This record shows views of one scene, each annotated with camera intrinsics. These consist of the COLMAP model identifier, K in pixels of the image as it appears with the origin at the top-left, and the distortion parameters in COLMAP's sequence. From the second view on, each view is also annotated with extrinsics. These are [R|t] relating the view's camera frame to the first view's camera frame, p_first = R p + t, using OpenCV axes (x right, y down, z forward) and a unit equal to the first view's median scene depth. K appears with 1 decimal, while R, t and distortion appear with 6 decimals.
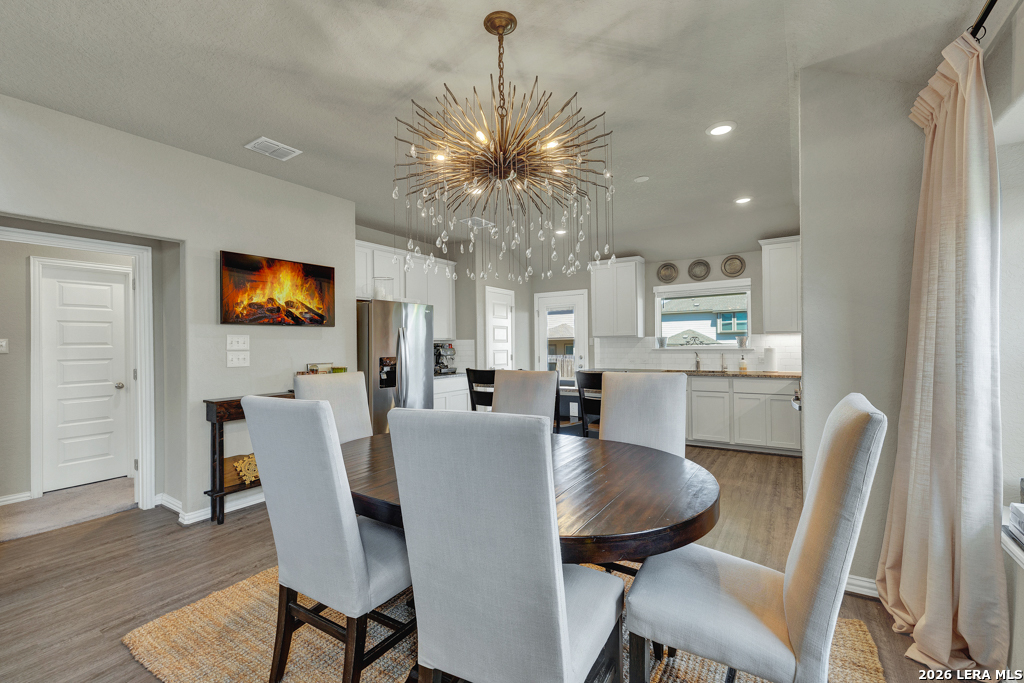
lens RADIAL K [[439.5, 0, 504.1], [0, 439.5, 344.2], [0, 0, 1]] dist [-0.000310, -0.001065]
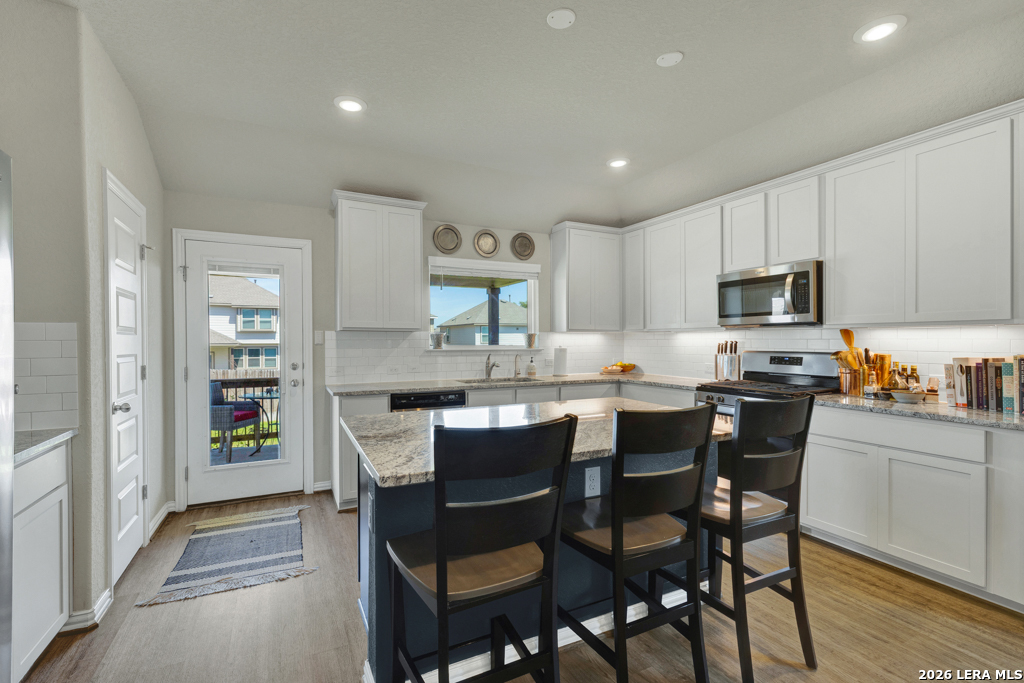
lens RADIAL K [[453.2, 0, 507.9], [0, 453.2, 346.2], [0, 0, 1]] dist [0.003979, 0.000259]
pose [[0.496977, 0.001964, 0.867761, -0.204202], [-0.005585, 0.999984, 0.000936, 0.004019], [-0.867746, -0.005312, 0.496980, 0.593006]]
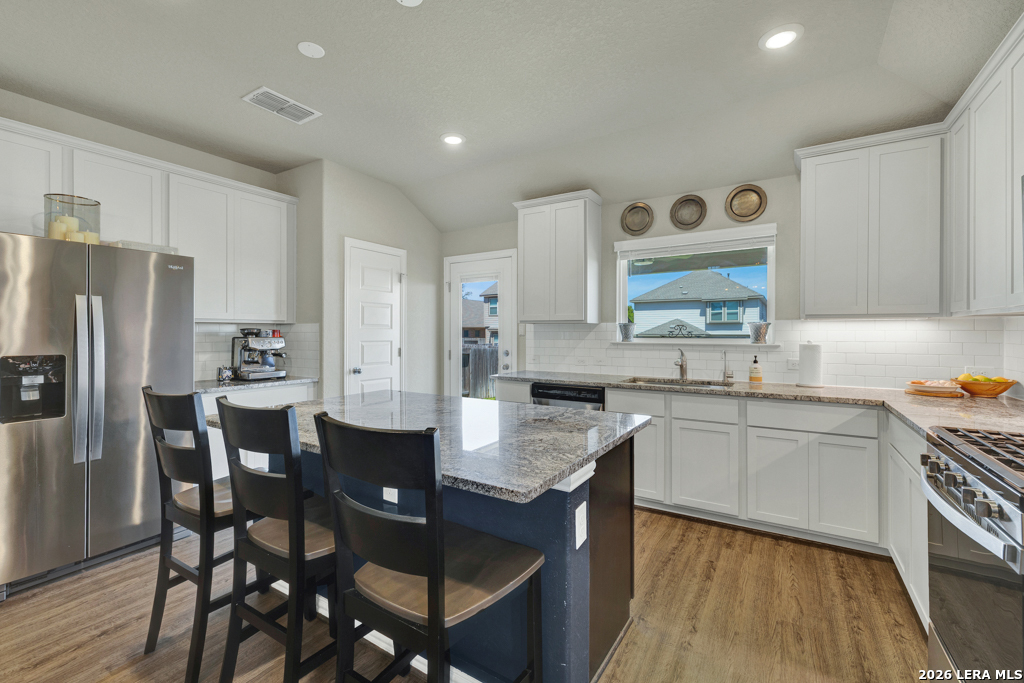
lens RADIAL K [[439.5, 0, 497.2], [0, 439.5, 335.1], [0, 0, 1]] dist [-0.000310, -0.001065]
pose [[0.999860, 0.013486, 0.009931, 0.180676], [-0.013560, 0.999880, 0.007454, -0.002043], [-0.009829, -0.007587, 0.999923, 0.403549]]
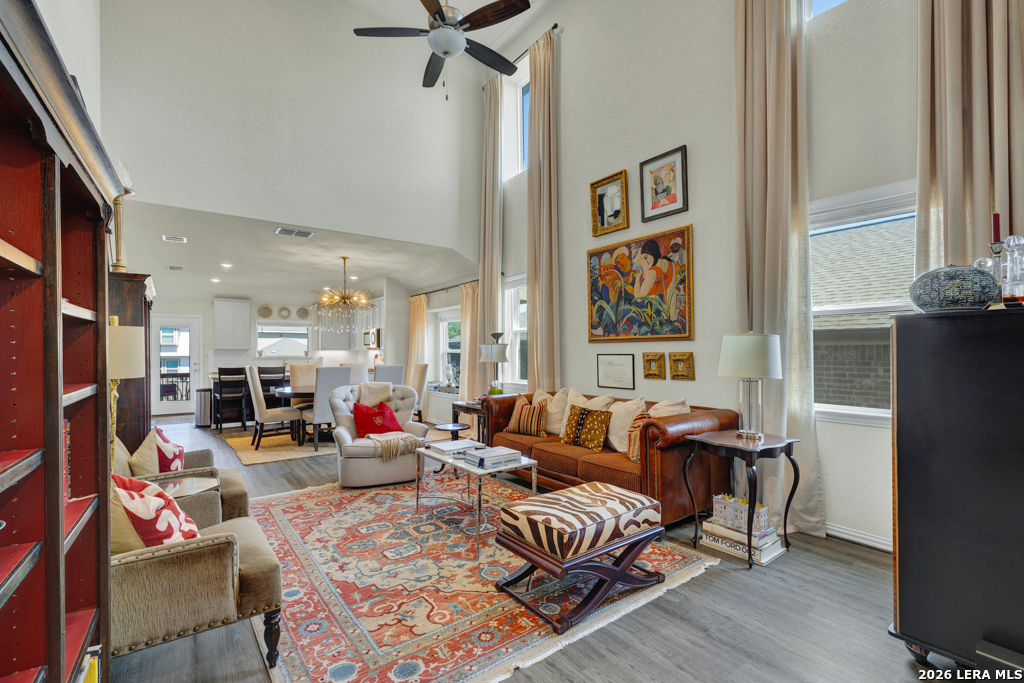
lens RADIAL K [[439.5, 0, 493.7], [0, 439.5, 352.9], [0, 0, 1]] dist [-0.000310, -0.001065]
pose [[0.356960, 0.013193, 0.934026, -0.919785], [-0.002570, 0.999910, -0.013142, 0.012770], [-0.934116, 0.002291, 0.356962, -0.433167]]
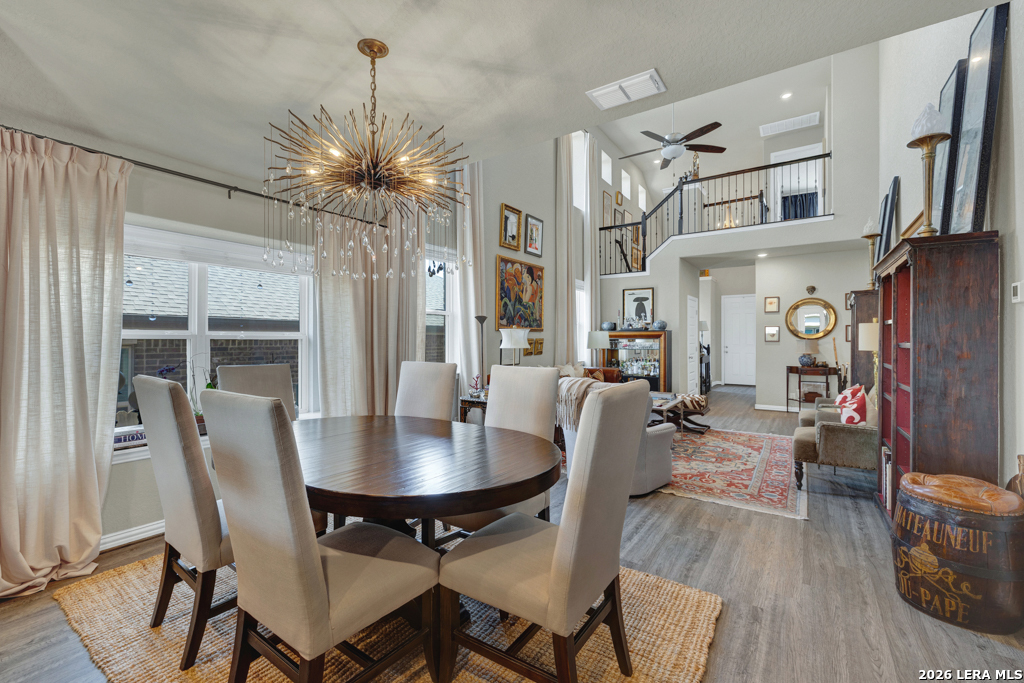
lens RADIAL K [[439.5, 0, 503.3], [0, 439.5, 336.4], [0, 0, 1]] dist [-0.000310, -0.001065]
pose [[-0.999708, 0.013759, 0.019863, -0.117246], [0.013630, 0.999885, -0.006661, 0.003390], [-0.019952, -0.006388, -0.999781, 0.700412]]
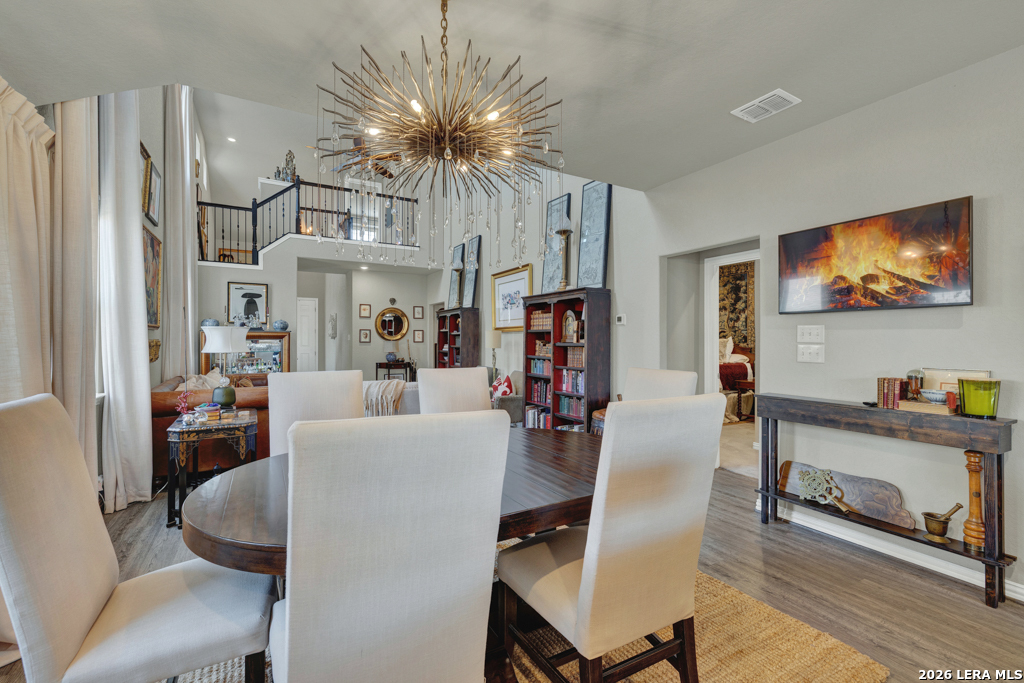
lens RADIAL K [[439.5, 0, 508.1], [0, 439.5, 339.1], [0, 0, 1]] dist [-0.000310, -0.001065]
pose [[-0.451146, 0.009587, -0.892399, 0.252656], [0.003923, 0.999954, 0.008759, -0.002268], [0.892442, 0.000450, -0.451162, 0.510734]]
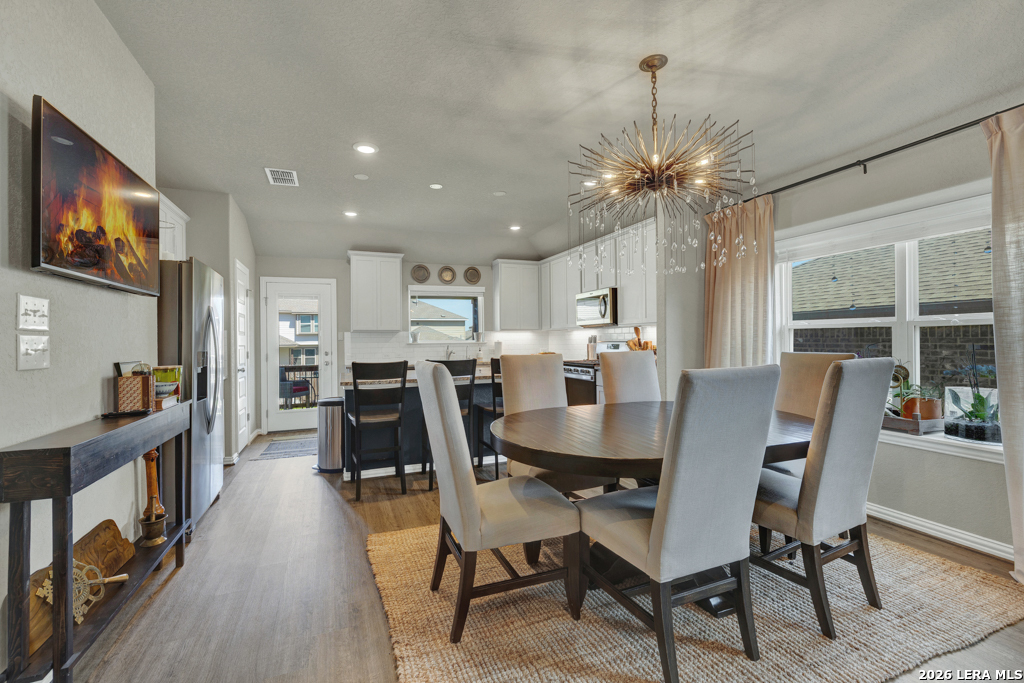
lens RADIAL K [[439.5, 0, 506.6], [0, 439.5, 339.4], [0, 0, 1]] dist [-0.000310, -0.001065]
pose [[0.574558, 0.008783, 0.818417, -0.412175], [0.005106, 0.999885, -0.014314, 0.018280], [-0.818448, 0.012403, 0.574446, 0.213966]]
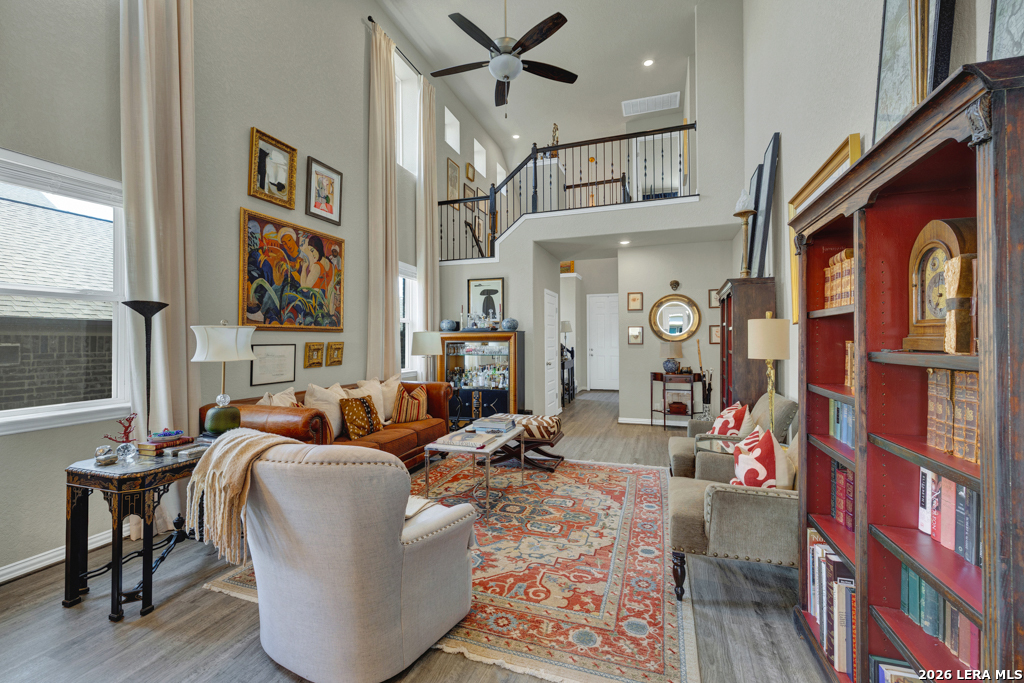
lens RADIAL K [[439.5, 0, 507.1], [0, 439.5, 334.0], [0, 0, 1]] dist [-0.000310, -0.001065]
pose [[-0.969625, 0.014538, -0.244162, -0.296791], [0.018263, 0.999749, -0.012997, 0.003297], [0.243912, -0.017062, -0.969647, 0.389973]]
